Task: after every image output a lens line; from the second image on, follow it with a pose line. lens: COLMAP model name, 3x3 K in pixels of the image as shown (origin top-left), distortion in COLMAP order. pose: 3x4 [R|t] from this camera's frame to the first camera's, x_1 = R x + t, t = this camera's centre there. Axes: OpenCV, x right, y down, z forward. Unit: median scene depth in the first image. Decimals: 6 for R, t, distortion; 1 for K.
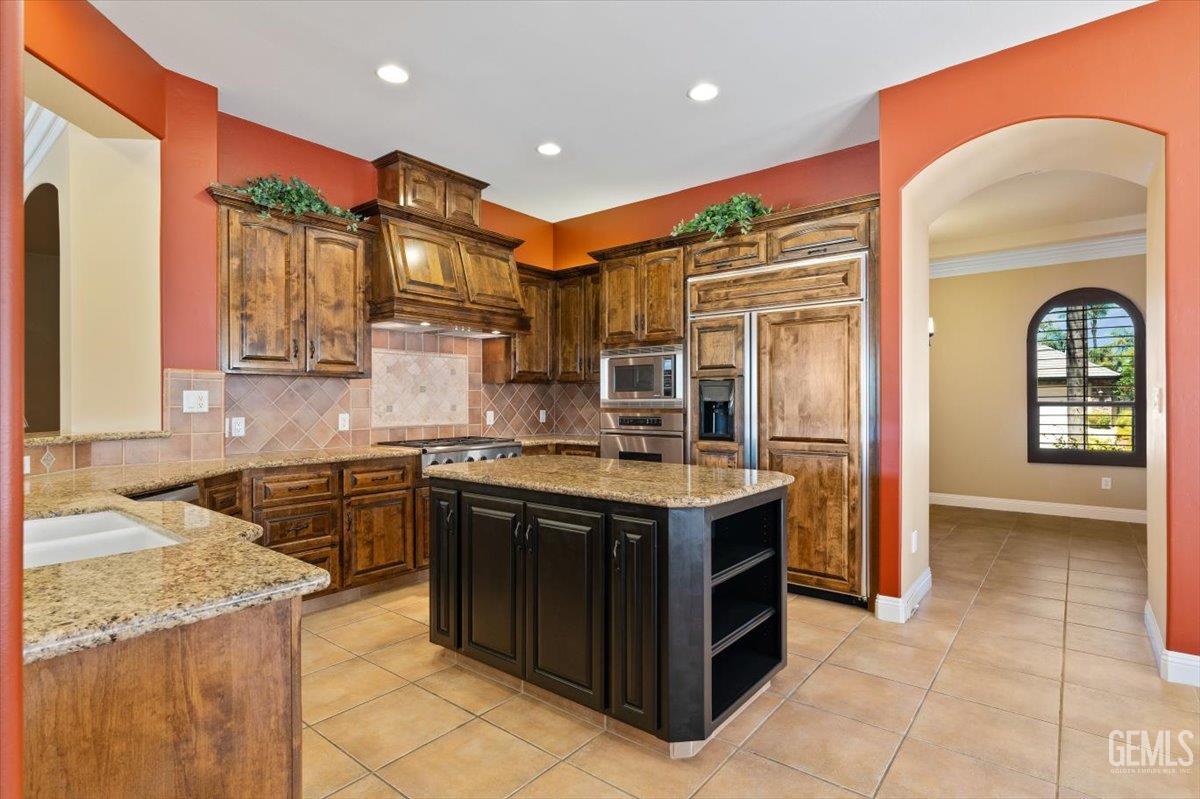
lens RADIAL K [[601.7, 0, 594.0], [0, 601.7, 396.7], [0, 0, 1]] dist [-0.000894, -0.000054]
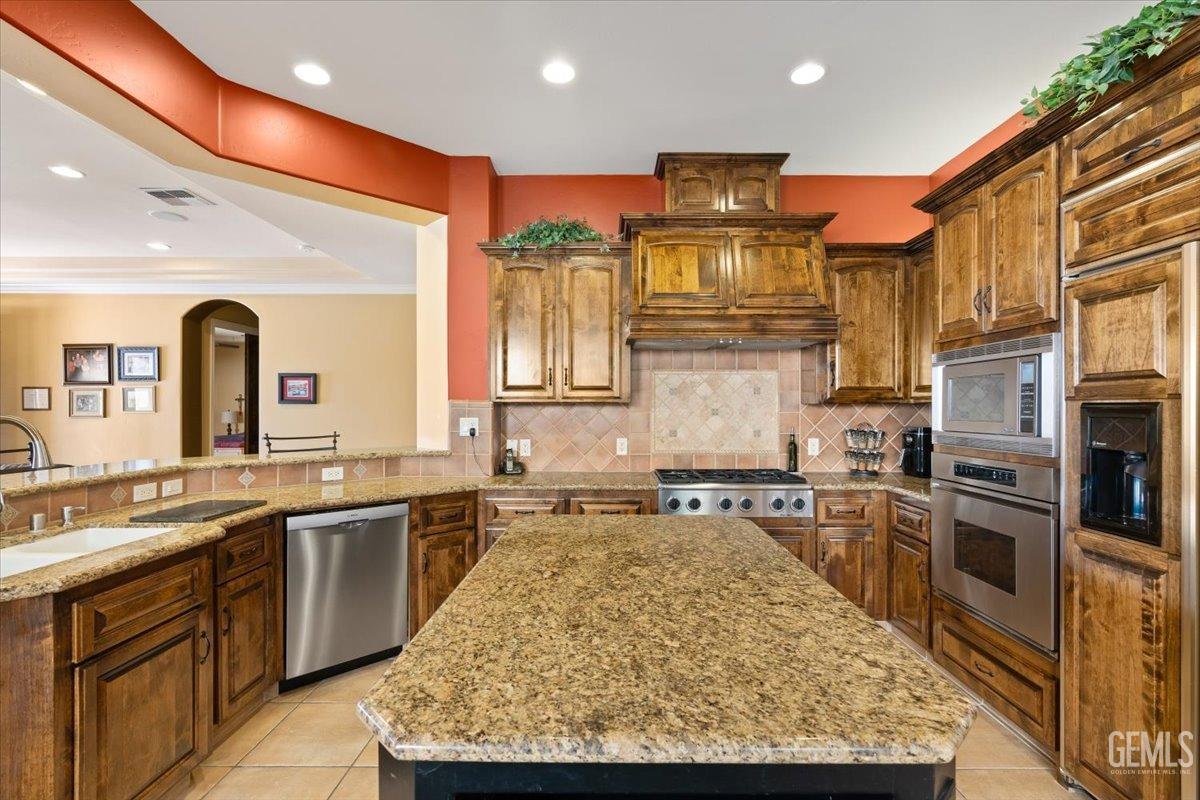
lens RADIAL K [[547.3, 0, 600.0], [0, 547.3, 400.0], [0, 0, 1]] dist [0.000487, -0.000169]
pose [[0.629552, -0.008378, -0.776913, 0.261434], [0.004218, 0.999964, -0.007365, -0.027593], [0.776947, 0.001359, 0.629564, 0.402074]]
